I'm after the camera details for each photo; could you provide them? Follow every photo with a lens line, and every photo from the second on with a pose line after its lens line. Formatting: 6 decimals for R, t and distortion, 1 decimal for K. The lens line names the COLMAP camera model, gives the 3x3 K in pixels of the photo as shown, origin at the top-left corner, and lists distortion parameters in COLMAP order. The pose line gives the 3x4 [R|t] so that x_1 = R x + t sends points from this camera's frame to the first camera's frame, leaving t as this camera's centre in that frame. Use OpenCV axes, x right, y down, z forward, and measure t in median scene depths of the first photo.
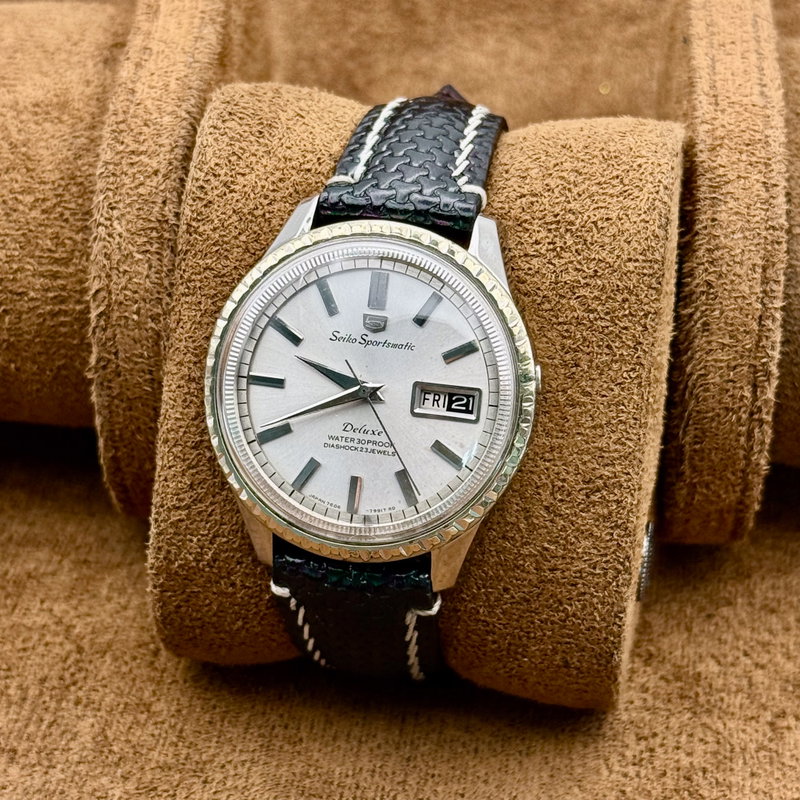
lens RADIAL K [[2283.0, 0, 400.0], [0, 2283.0, 400.0], [0, 0, 1]] dist [0.118239, -0.253677]
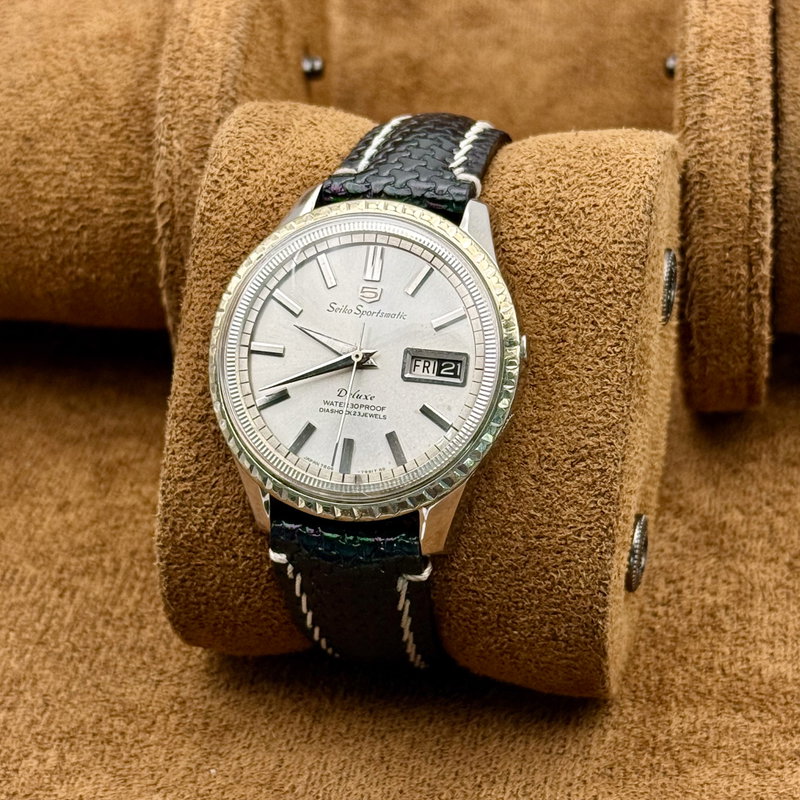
lens RADIAL K [[2283.0, 0, 400.0], [0, 2283.0, 400.0], [0, 0, 1]] dist [0.118239, -0.253677]
pose [[0.998008, 0.010799, -0.062150, 0.067643], [-0.019073, 0.990780, -0.134128, 0.152604], [0.060128, 0.135046, 0.989013, -0.034693]]
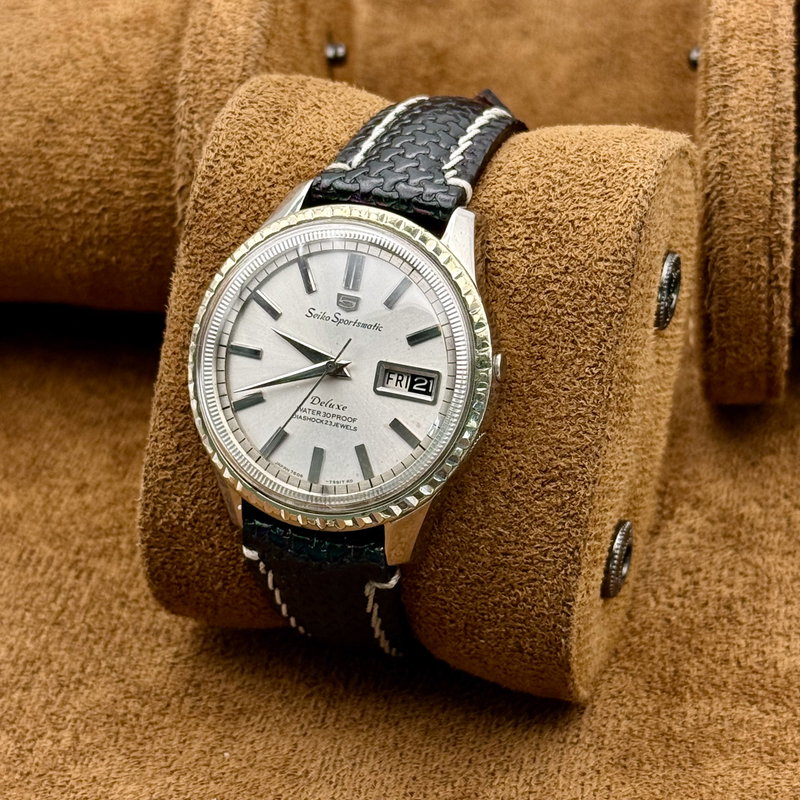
lens RADIAL K [[2283.0, 0, 400.0], [0, 2283.0, 400.0], [0, 0, 1]] dist [0.118239, -0.253677]
pose [[0.985966, 0.073085, -0.150101, 0.169325], [-0.076431, 0.996936, -0.016638, 0.025747], [0.148425, 0.027877, 0.988531, -0.028200]]
